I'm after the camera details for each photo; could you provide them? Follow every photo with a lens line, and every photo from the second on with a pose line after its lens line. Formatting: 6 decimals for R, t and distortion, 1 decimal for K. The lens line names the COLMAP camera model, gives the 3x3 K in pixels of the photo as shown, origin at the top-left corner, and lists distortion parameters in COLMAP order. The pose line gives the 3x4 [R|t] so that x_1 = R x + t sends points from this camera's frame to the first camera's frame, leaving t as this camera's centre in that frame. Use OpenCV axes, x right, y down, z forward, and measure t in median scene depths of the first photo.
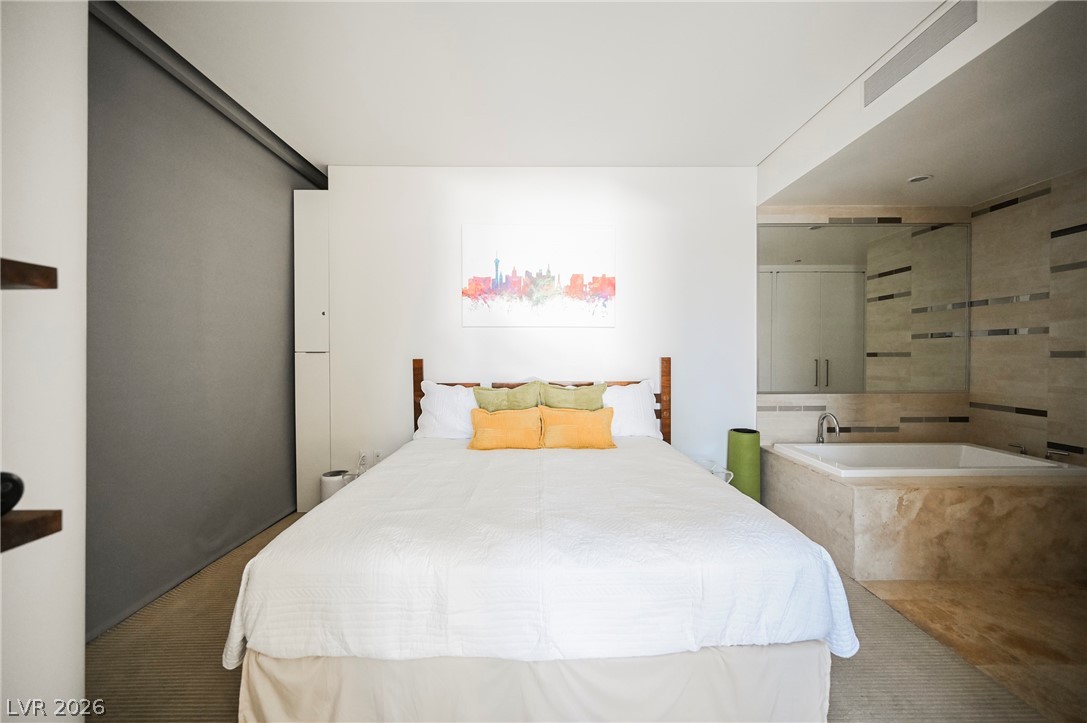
lens RADIAL K [[425.4, 0, 540.9], [0, 425.4, 360.2], [0, 0, 1]] dist [-0.001252, -0.000336]
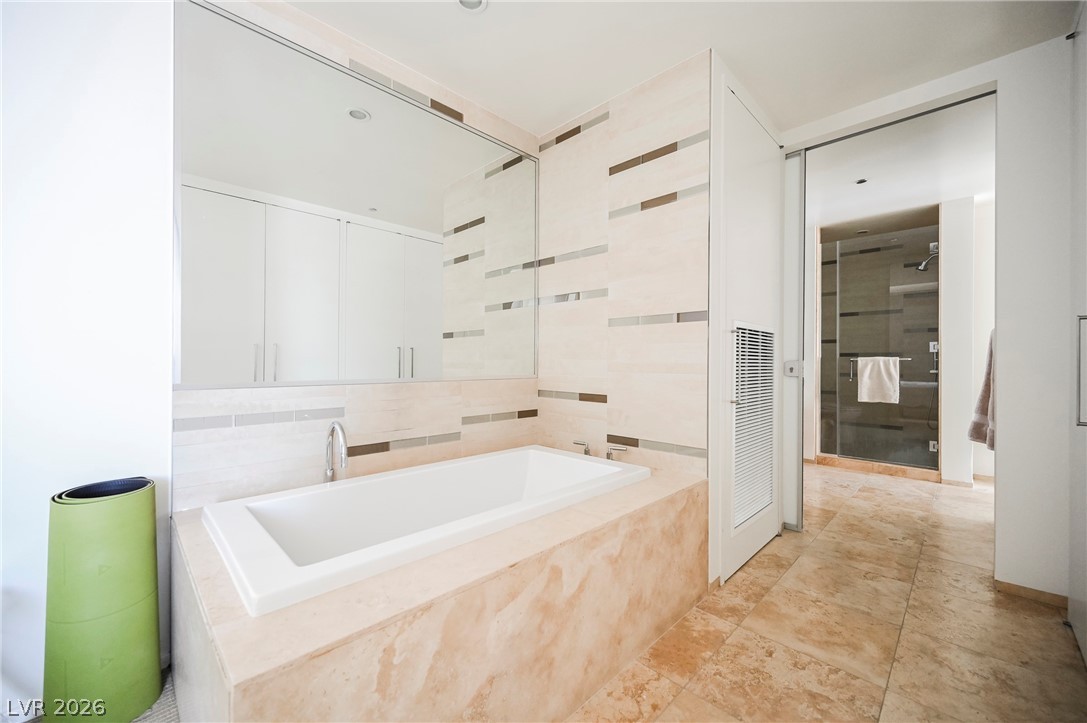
lens RADIAL K [[425.4, 0, 540.9], [0, 425.4, 360.2], [0, 0, 1]] dist [-0.001252, -0.000336]
pose [[0.711919, 0.010632, 0.702181, 0.481648], [0.002533, 0.999840, -0.017706, 0.059597], [-0.702257, 0.014384, 0.711778, 0.456546]]
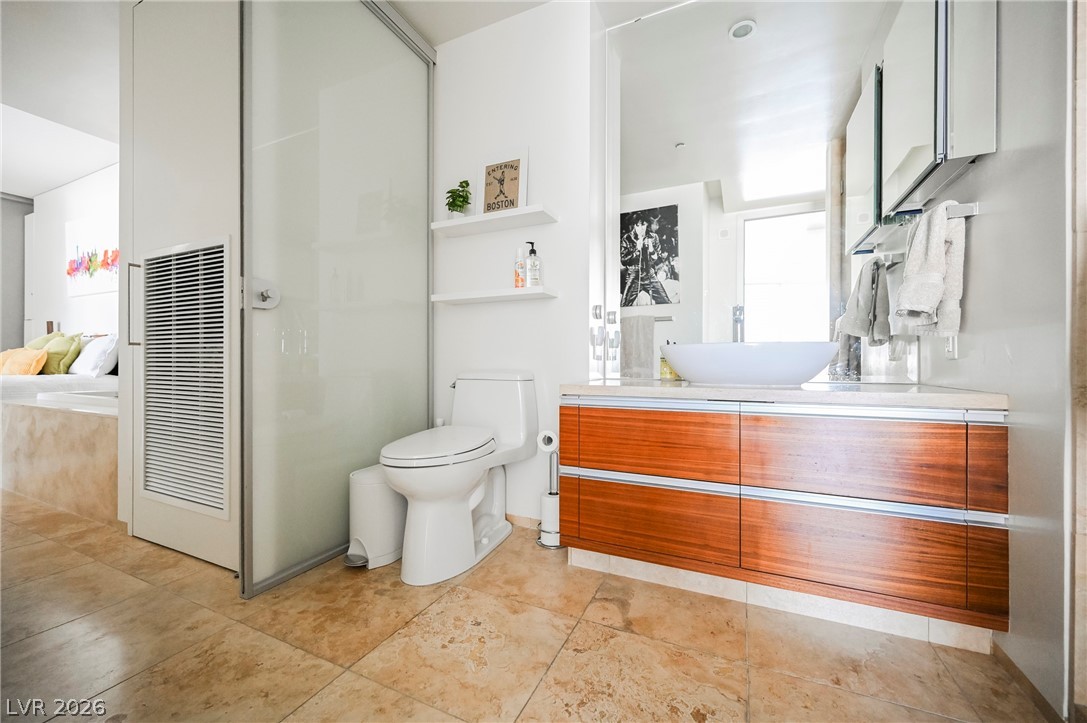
lens RADIAL K [[425.4, 0, 540.9], [0, 425.4, 360.2], [0, 0, 1]] dist [-0.001252, -0.000336]
pose [[0.902929, 0.003103, -0.429779, 1.858595], [-0.009815, 0.999862, -0.013401, 0.135703], [0.429678, 0.016318, 0.902835, 0.426636]]
